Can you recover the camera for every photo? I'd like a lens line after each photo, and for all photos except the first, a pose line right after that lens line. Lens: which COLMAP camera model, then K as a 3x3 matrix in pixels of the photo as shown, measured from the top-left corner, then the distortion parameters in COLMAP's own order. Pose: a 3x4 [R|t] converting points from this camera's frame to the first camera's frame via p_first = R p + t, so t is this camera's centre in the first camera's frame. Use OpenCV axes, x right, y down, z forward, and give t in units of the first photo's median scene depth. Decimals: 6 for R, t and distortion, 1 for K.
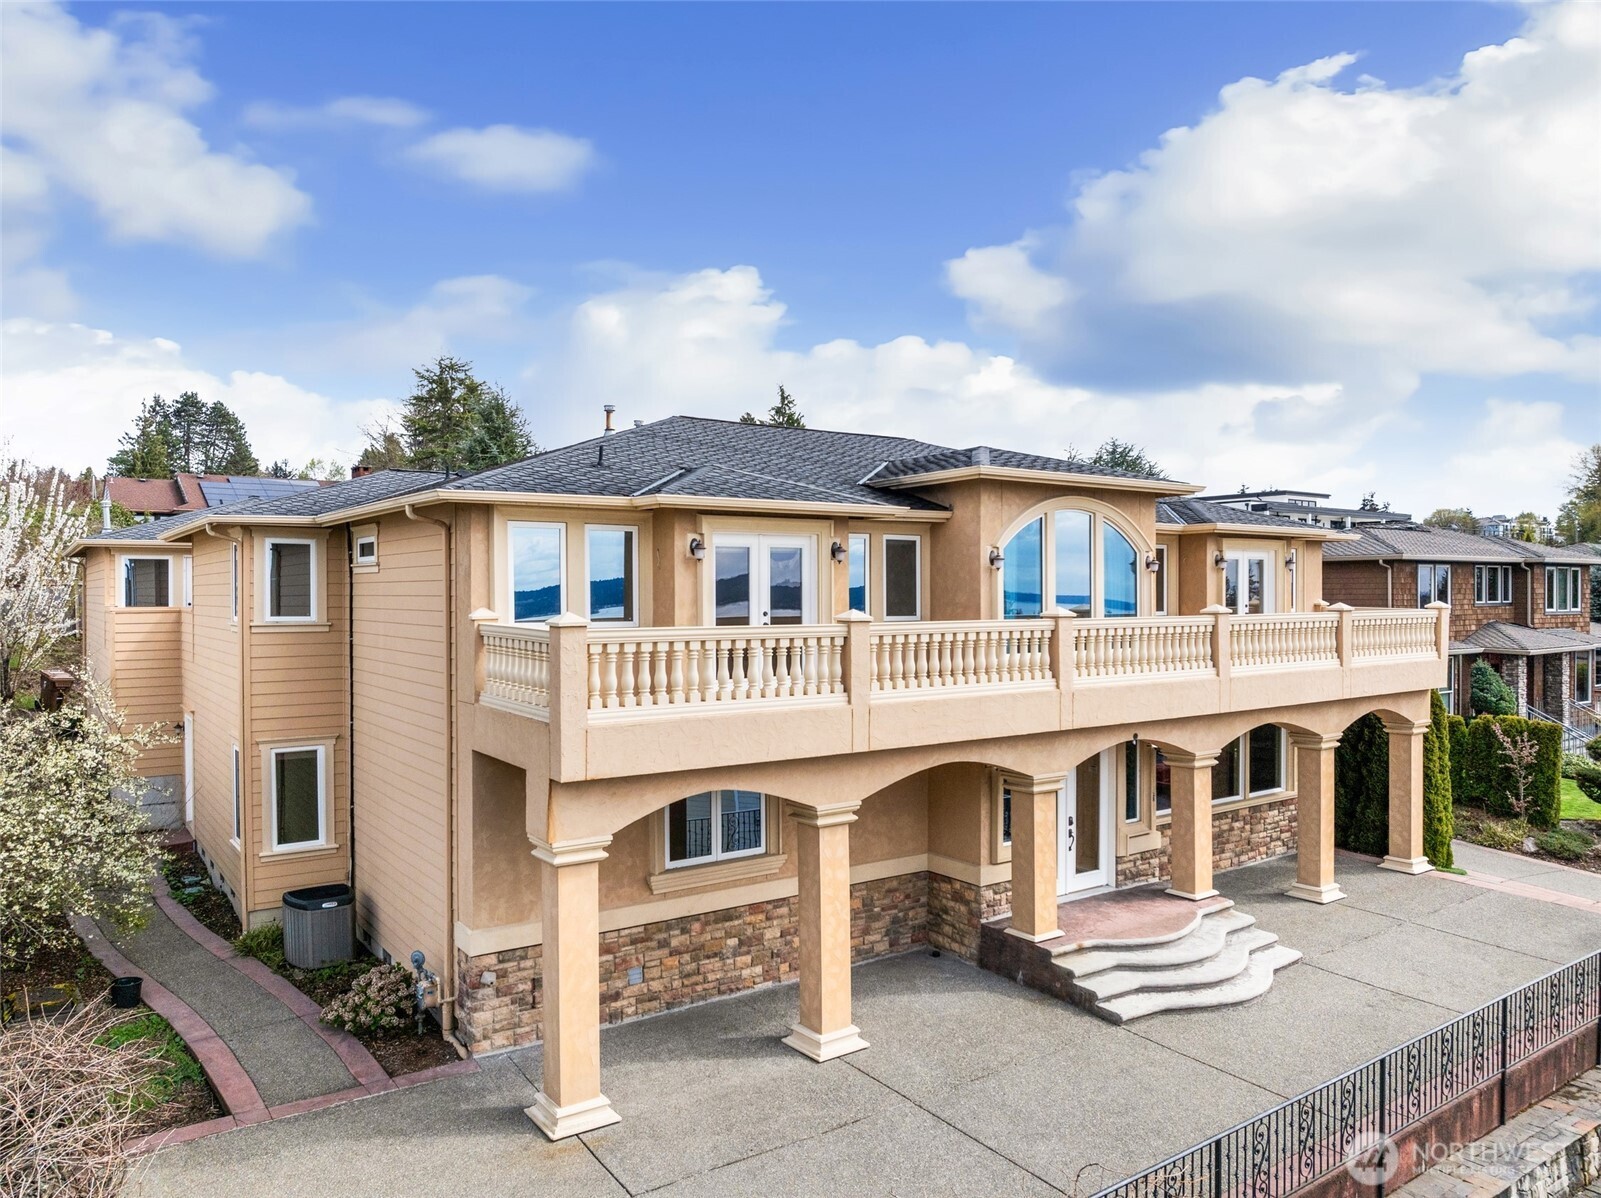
lens RADIAL K [[1119.4, 0, 800.5], [0, 1119.4, 599.0], [0, 0, 1]] dist [-0.033515, -0.002801]
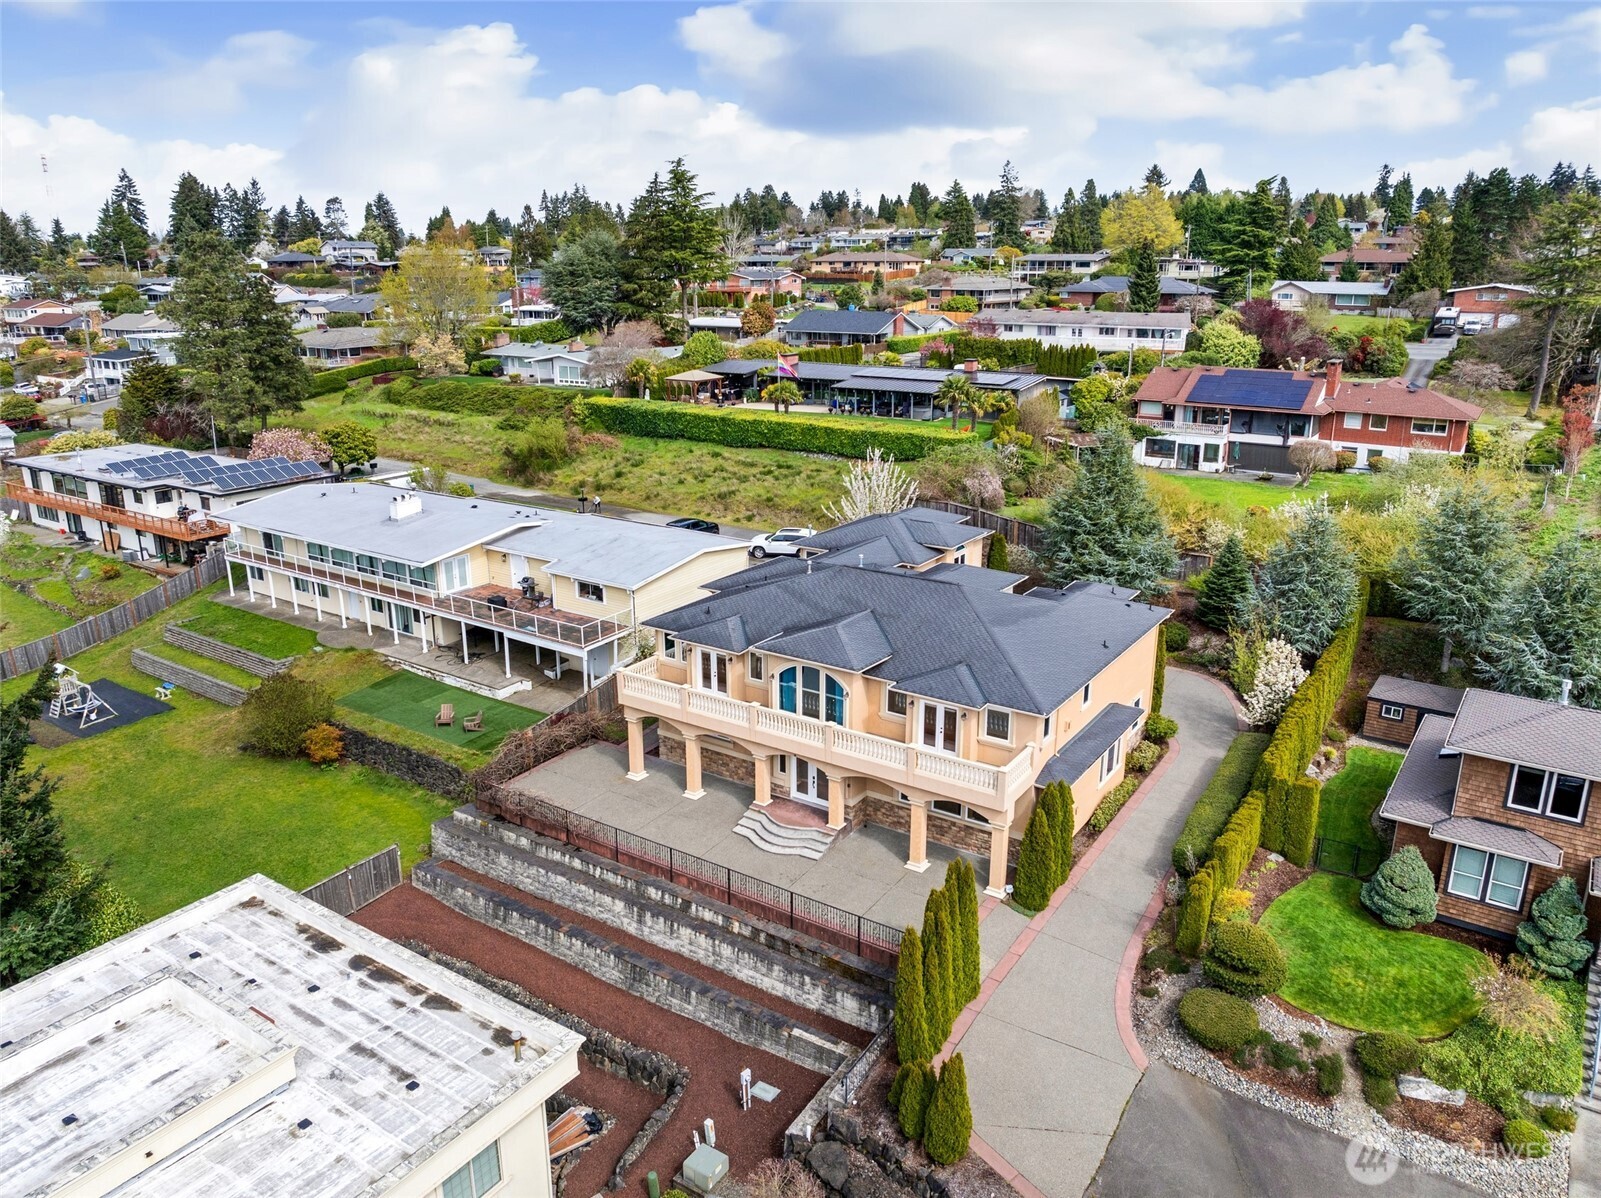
lens RADIAL K [[1119.4, 0, 800.5], [0, 1119.4, 599.0], [0, 0, 1]] dist [-0.033515, -0.002801]
pose [[0.355535, 0.271377, -0.894399, 2.775890], [-0.004918, 0.957451, 0.288553, -1.079725], [0.934650, -0.098192, 0.341742, 0.136847]]
